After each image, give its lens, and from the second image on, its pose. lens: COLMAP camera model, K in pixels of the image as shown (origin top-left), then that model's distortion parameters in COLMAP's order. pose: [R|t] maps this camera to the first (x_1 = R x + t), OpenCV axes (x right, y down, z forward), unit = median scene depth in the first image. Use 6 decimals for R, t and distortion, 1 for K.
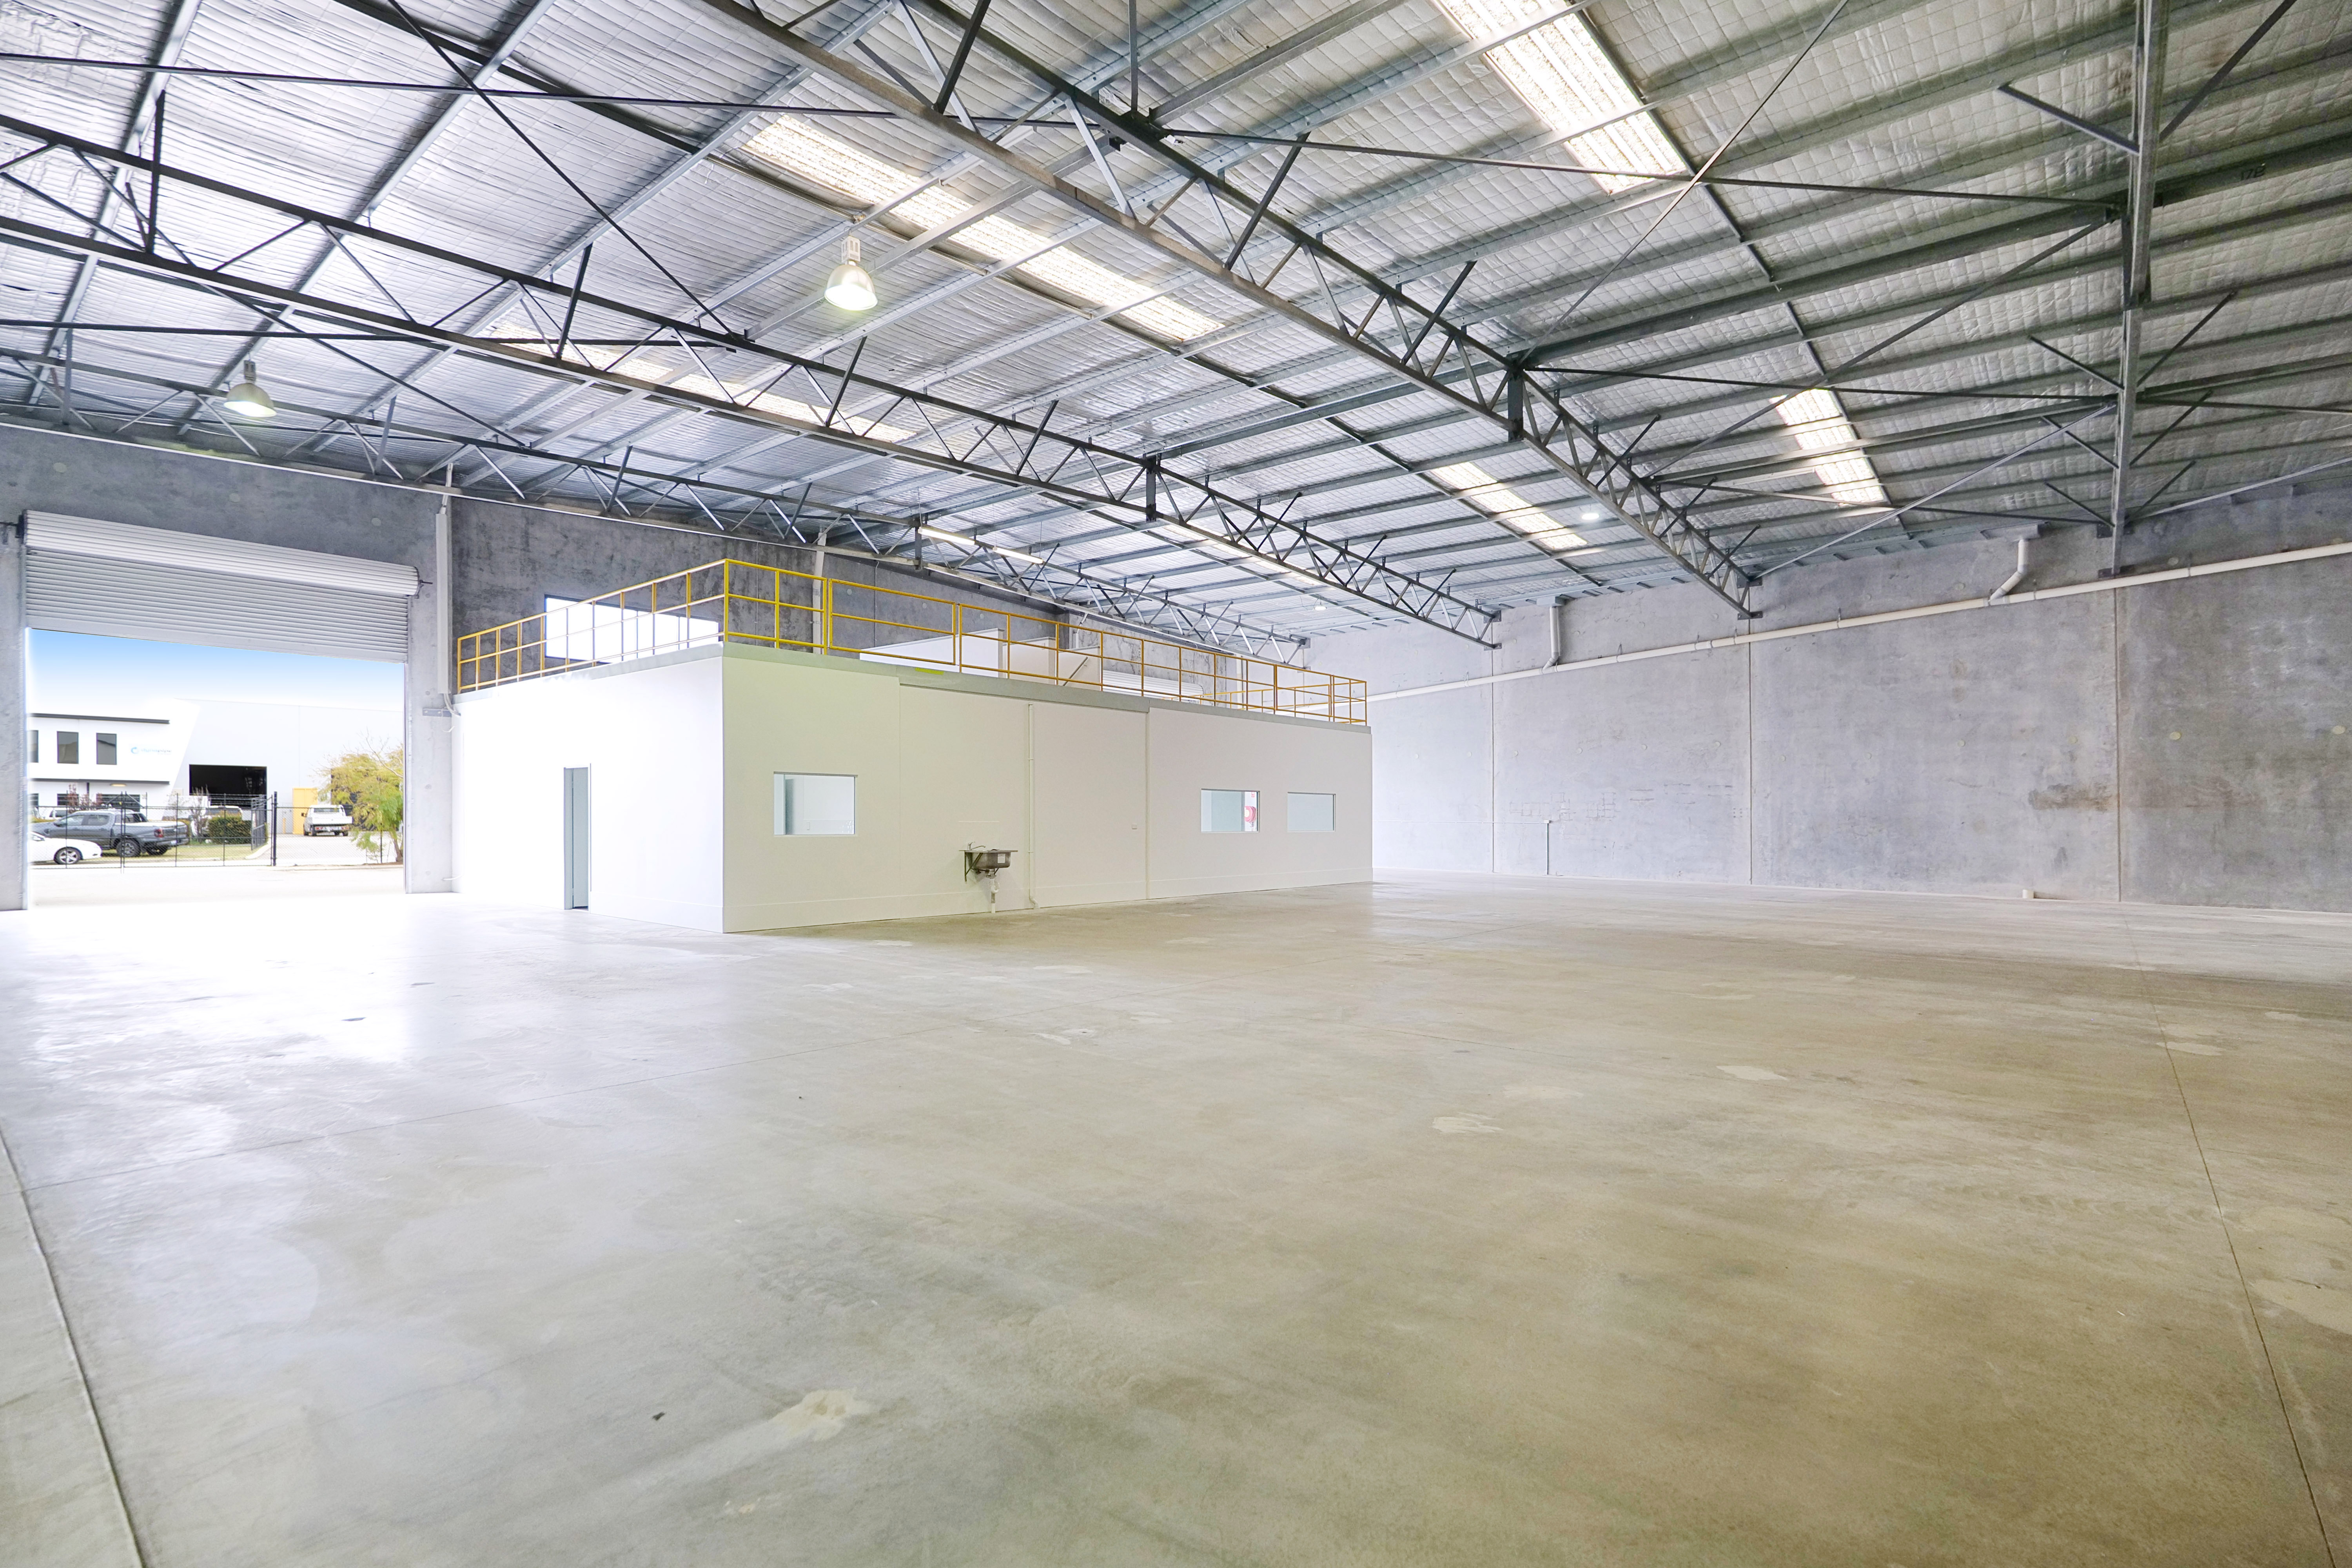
lens RADIAL K [[1104.0, 0, 1177.3], [0, 1104.0, 792.2], [0, 0, 1]] dist [-0.011504, 0.000931]
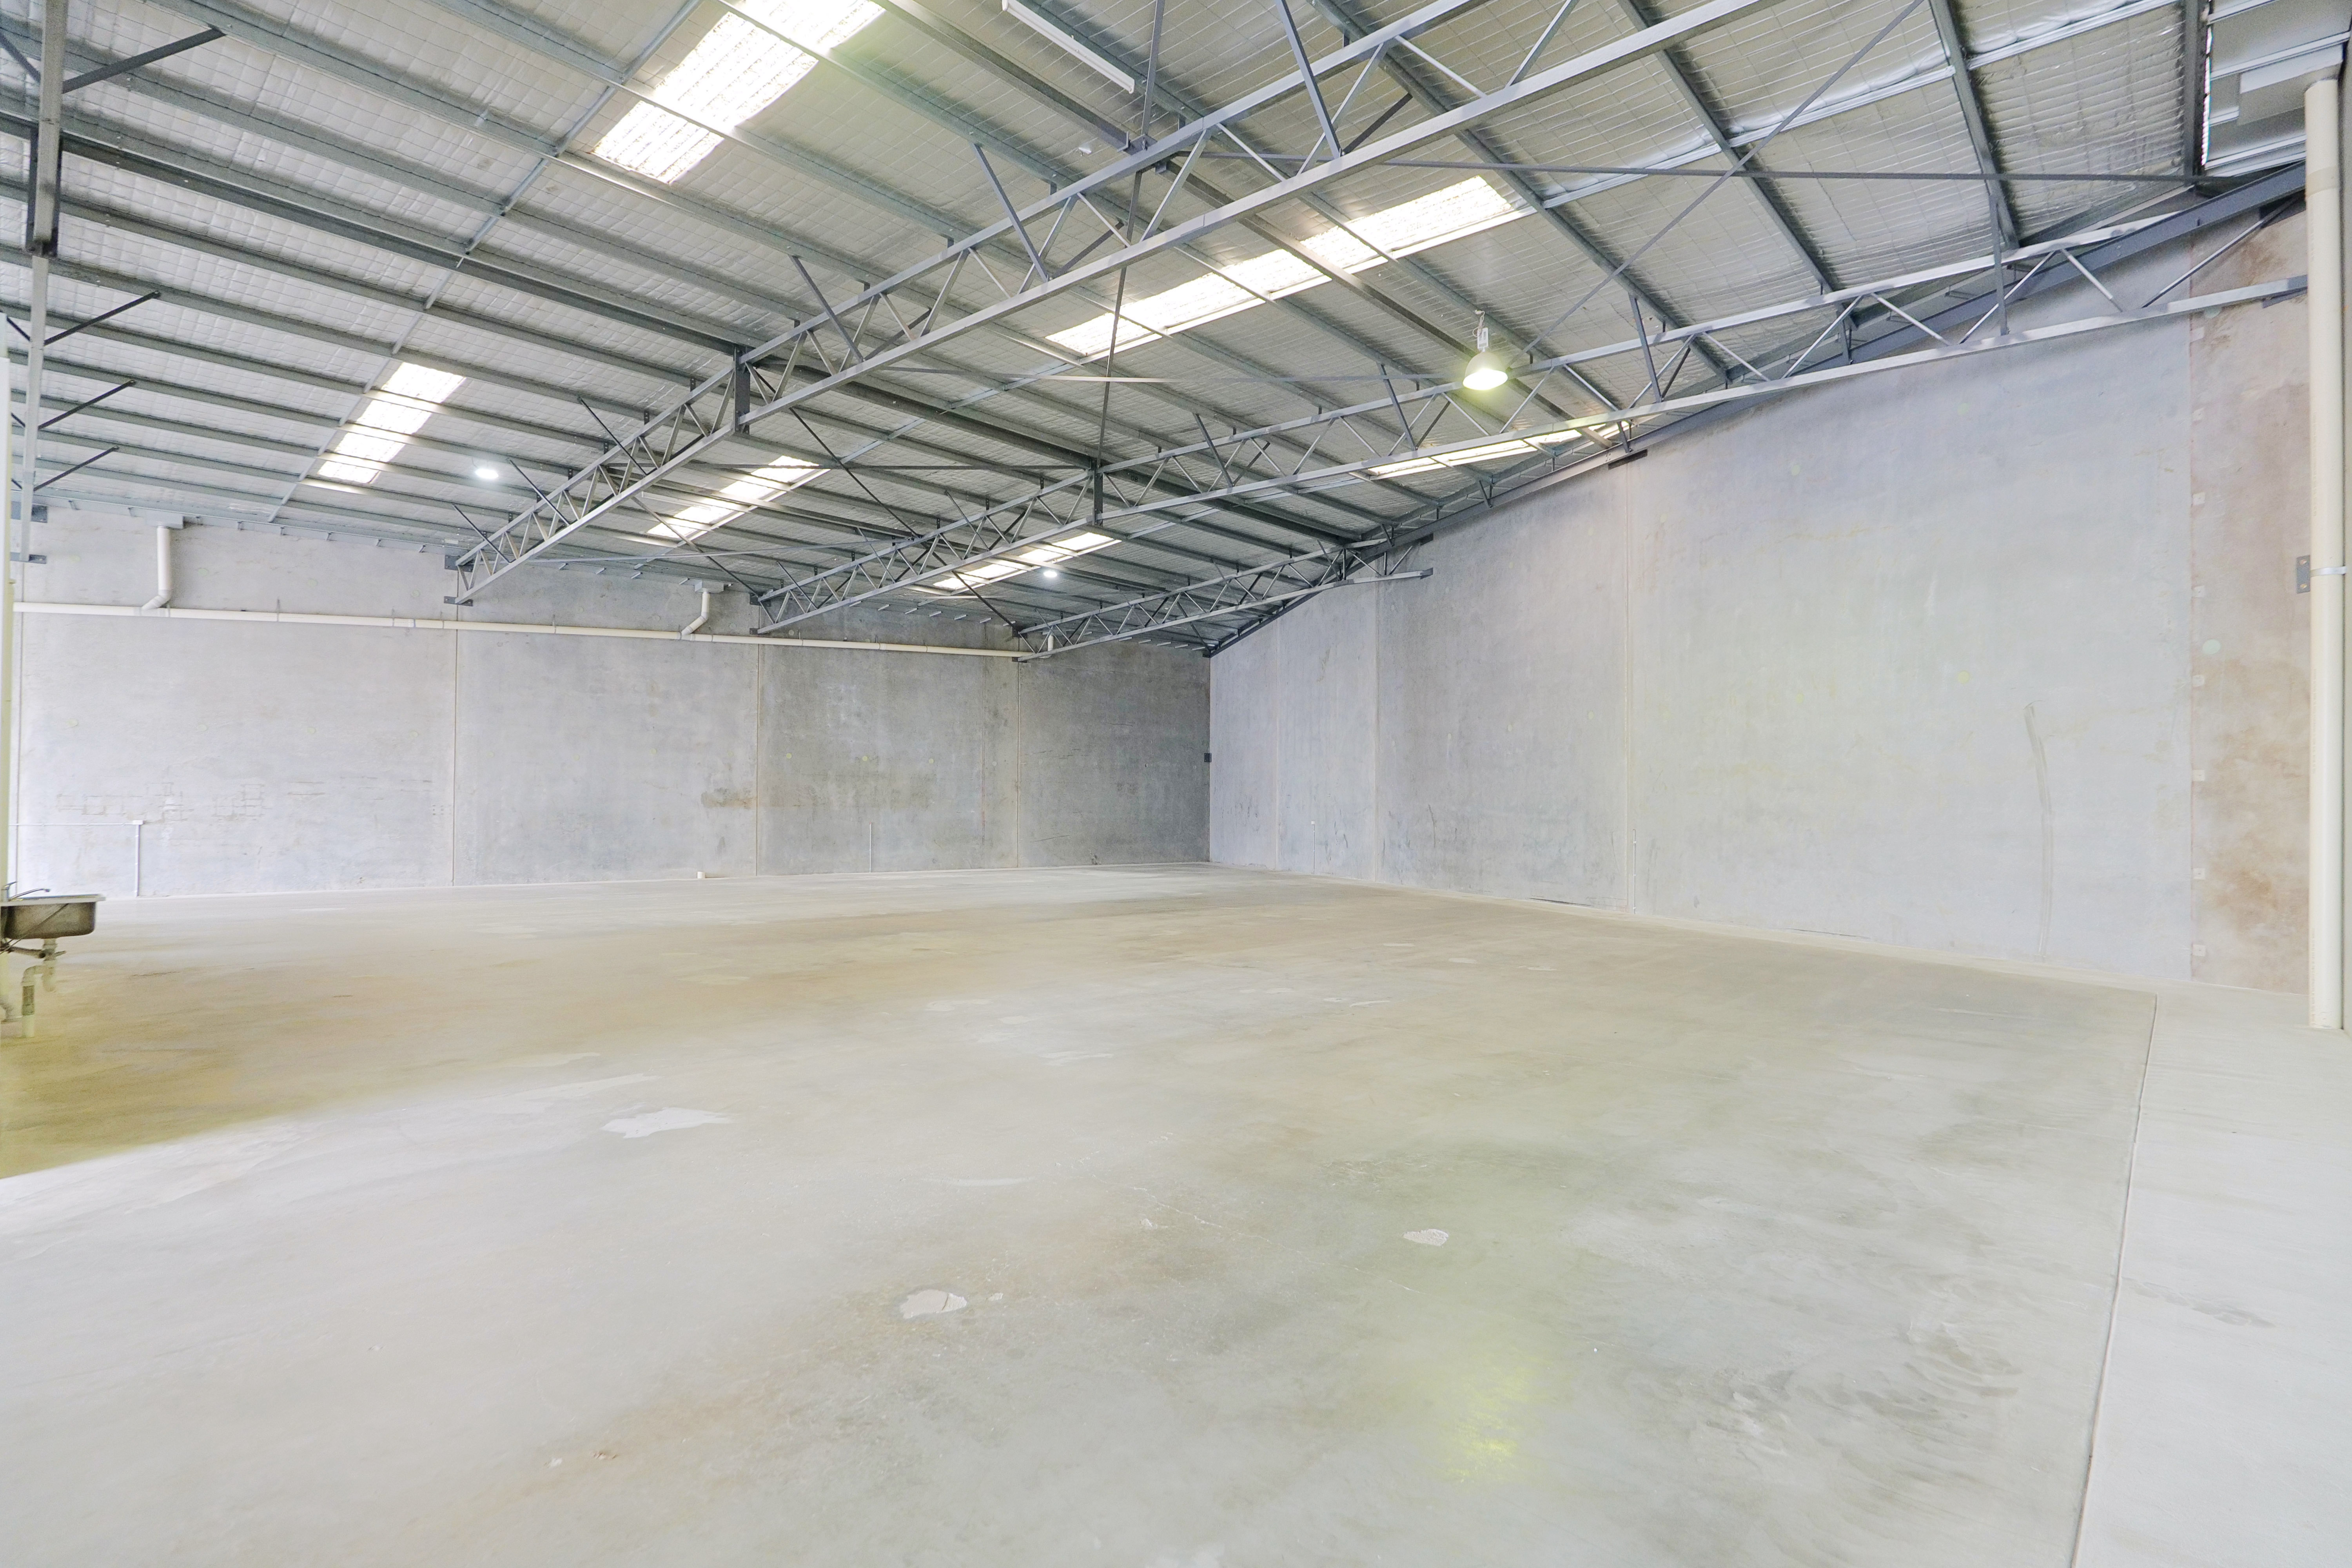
lens RADIAL K [[1104.0, 0, 1177.3], [0, 1104.0, 792.2], [0, 0, 1]] dist [-0.011504, 0.000931]
pose [[0.050098, 0.013590, 0.998652, -0.455807], [-0.020037, 0.999720, -0.012599, 0.003160], [-0.998543, -0.019378, 0.050356, 0.394893]]
